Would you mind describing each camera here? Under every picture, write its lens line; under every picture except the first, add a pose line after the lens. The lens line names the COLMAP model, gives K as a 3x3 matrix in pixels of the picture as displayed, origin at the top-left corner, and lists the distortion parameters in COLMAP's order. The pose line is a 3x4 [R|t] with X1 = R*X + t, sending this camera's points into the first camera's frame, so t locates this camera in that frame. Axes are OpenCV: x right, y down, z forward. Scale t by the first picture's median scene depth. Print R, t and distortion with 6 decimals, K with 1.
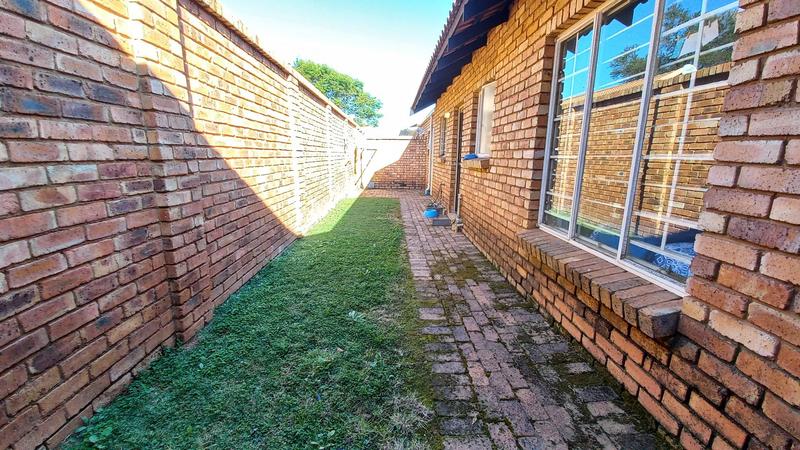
lens RADIAL K [[315.0, 0, 397.8], [0, 315.0, 220.3], [0, 0, 1]] dist [0.016013, -0.015351]
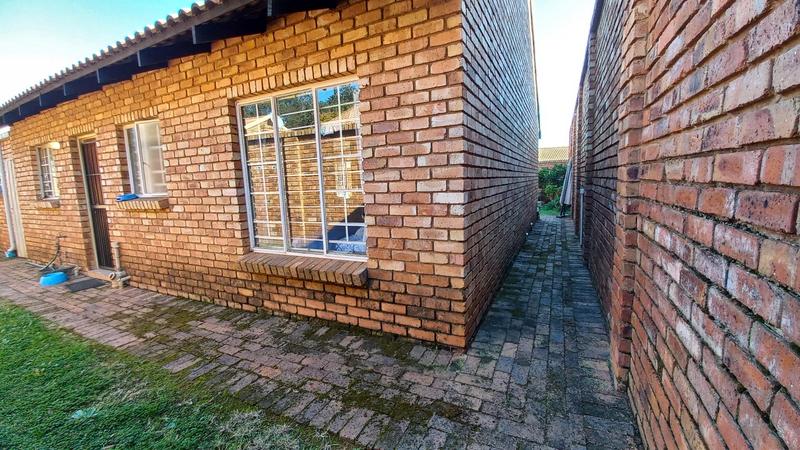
lens RADIAL K [[315.0, 0, 397.8], [0, 315.0, 220.3], [0, 0, 1]] dist [0.016013, -0.015351]
pose [[0.471791, -0.137752, 0.870883, -0.403745], [0.219108, 0.975053, 0.035529, -0.016365], [-0.854052, 0.174055, 0.490204, -0.106229]]
